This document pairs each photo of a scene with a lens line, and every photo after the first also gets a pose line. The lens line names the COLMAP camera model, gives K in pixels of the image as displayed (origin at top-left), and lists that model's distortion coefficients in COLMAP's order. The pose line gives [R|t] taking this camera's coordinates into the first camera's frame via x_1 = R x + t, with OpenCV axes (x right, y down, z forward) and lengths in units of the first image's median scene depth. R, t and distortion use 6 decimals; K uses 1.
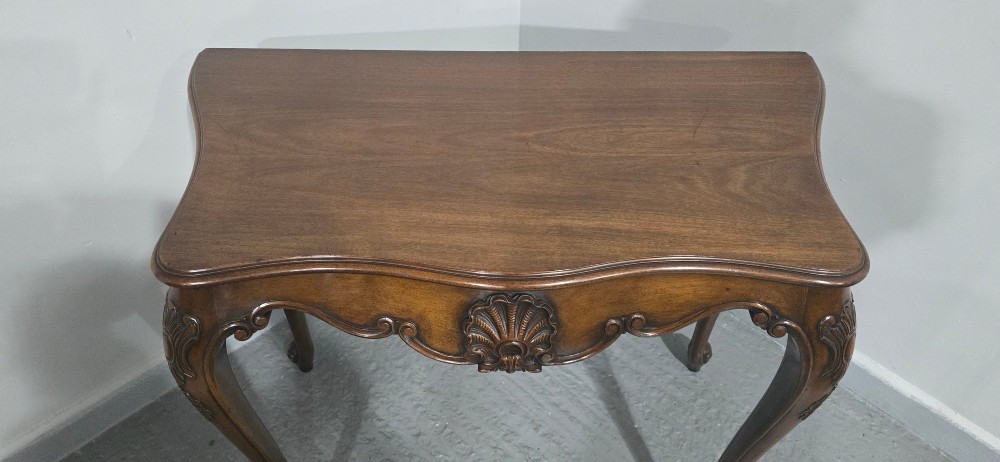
lens RADIAL K [[746.3, 0, 493.0], [0, 746.3, 228.4], [0, 0, 1]] dist [0.045241, -0.001071]
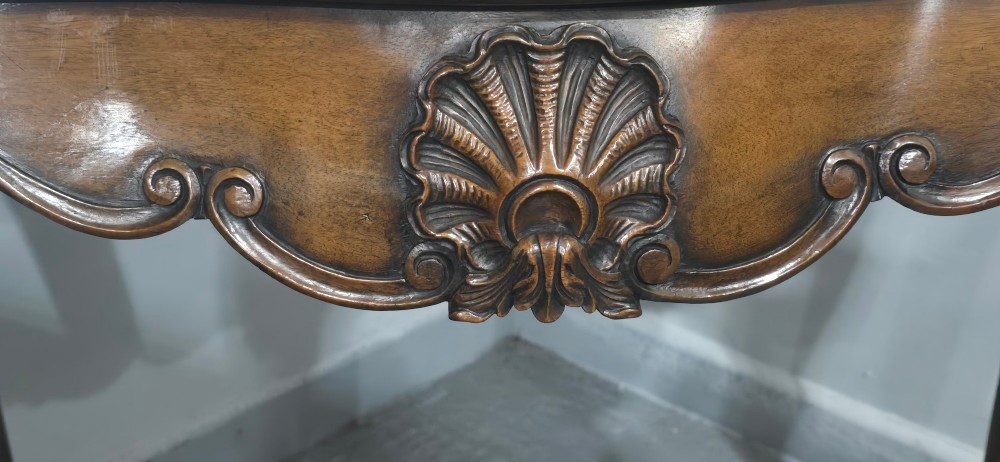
lens RADIAL K [[1276.5, 0, 500.0], [0, 1276.5, 231.0], [0, 0, 1]] dist [0.097603, -0.004981]
pose [[0.999116, -0.029635, 0.029801, -0.011686], [0.038012, 0.939676, -0.339947, 0.305163], [-0.017928, 0.340779, 0.939972, 0.403875]]
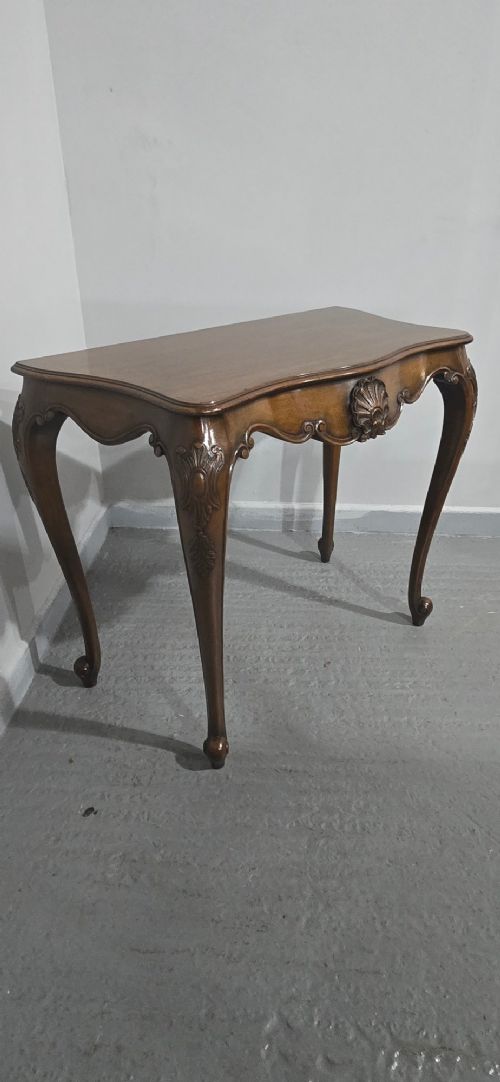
lens RADIAL K [[640.7, 0, 250.0], [0, 640.7, 541.0], [0, 0, 1]] dist [-0.000208, -0.000140]
pose [[0.737767, -0.336985, 0.584928, -0.918510], [0.479839, 0.871257, -0.103275, 0.349525], [-0.474820, 0.356864, 0.804484, 0.093737]]
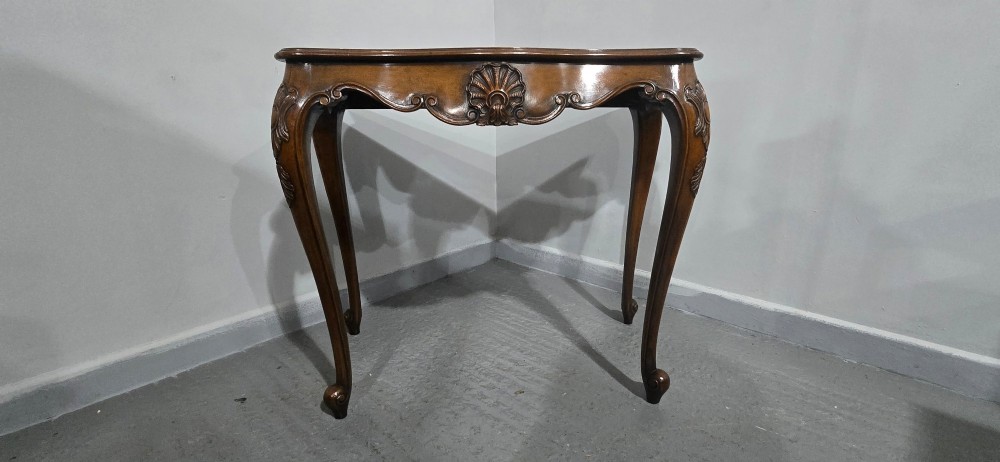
lens RADIAL K [[467.2, 0, 503.8], [0, 467.2, 236.2], [0, 0, 1]] dist [0.000428, -0.000168]
pose [[0.997889, -0.034661, 0.054919, -0.021931], [0.056506, 0.880224, -0.471182, 0.745118], [-0.032009, 0.473291, 0.880324, 0.230615]]
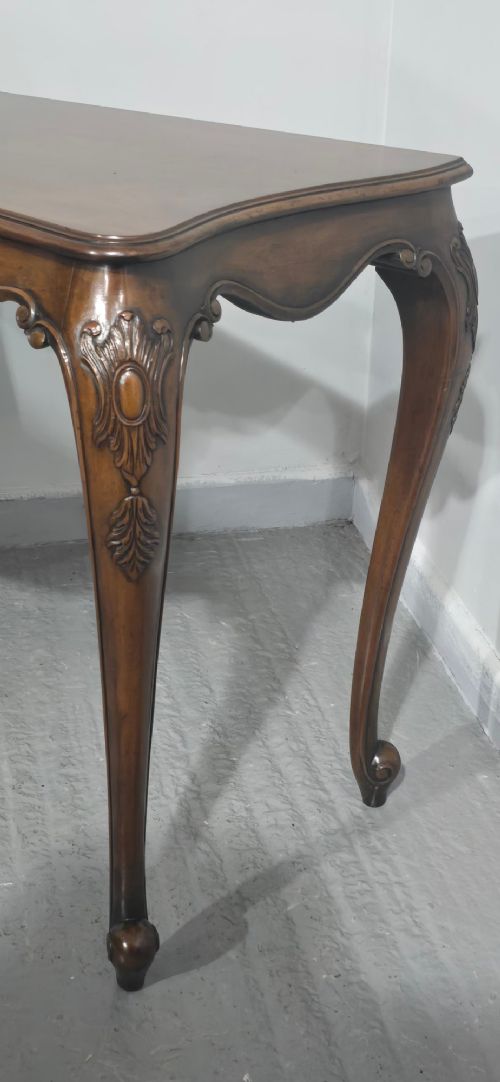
lens RADIAL K [[1360.5, 0, 272.4], [0, 1360.5, 497.2], [0, 0, 1]] dist [0.006481, -0.028280]
pose [[0.856203, 0.236128, -0.459521, 1.023539], [-0.377515, 0.893155, -0.244451, 0.431567], [0.352701, 0.382776, 0.853864, 0.042184]]
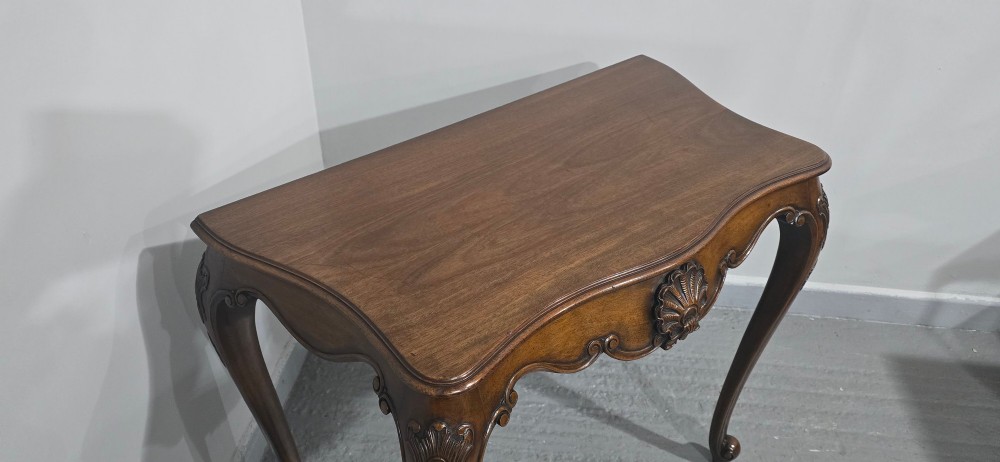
lens RADIAL K [[744.4, 0, 498.6], [0, 744.4, 238.7], [0, 0, 1]] dist [0.052162, -0.004773]
pose [[0.766465, -0.376468, 0.520388, -0.656843], [0.439188, 0.898390, 0.003060, -0.068108], [-0.468664, 0.226203, 0.853924, 0.091498]]
